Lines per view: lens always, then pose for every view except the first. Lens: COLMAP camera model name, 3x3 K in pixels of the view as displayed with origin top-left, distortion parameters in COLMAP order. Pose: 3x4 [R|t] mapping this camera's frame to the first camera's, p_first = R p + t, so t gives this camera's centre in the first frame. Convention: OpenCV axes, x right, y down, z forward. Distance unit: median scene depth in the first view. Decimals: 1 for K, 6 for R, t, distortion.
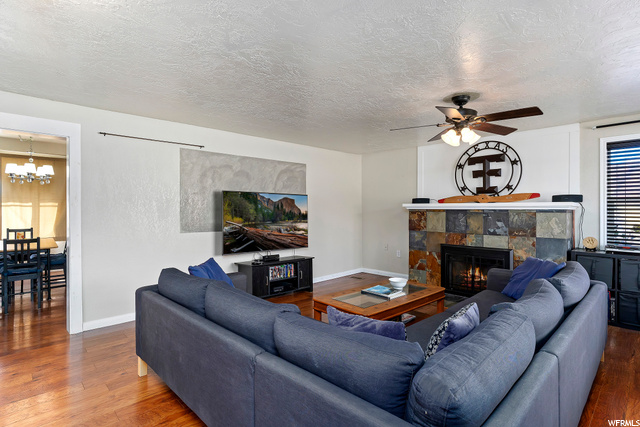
lens RADIAL K [[328.0, 0, 320.0], [0, 328.0, 213.5], [0, 0, 1]] dist [-0.000591, 0.000052]
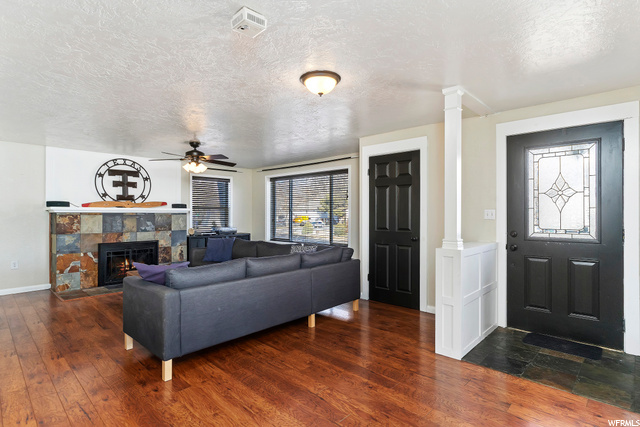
lens RADIAL K [[328.0, 0, 320.0], [0, 328.0, 213.5], [0, 0, 1]] dist [-0.000591, 0.000052]
pose [[-0.027554, -0.001171, 0.999620, -0.779890], [0.014119, 0.999899, 0.001560, -0.000914], [-0.999521, 0.014156, -0.027535, 0.283769]]
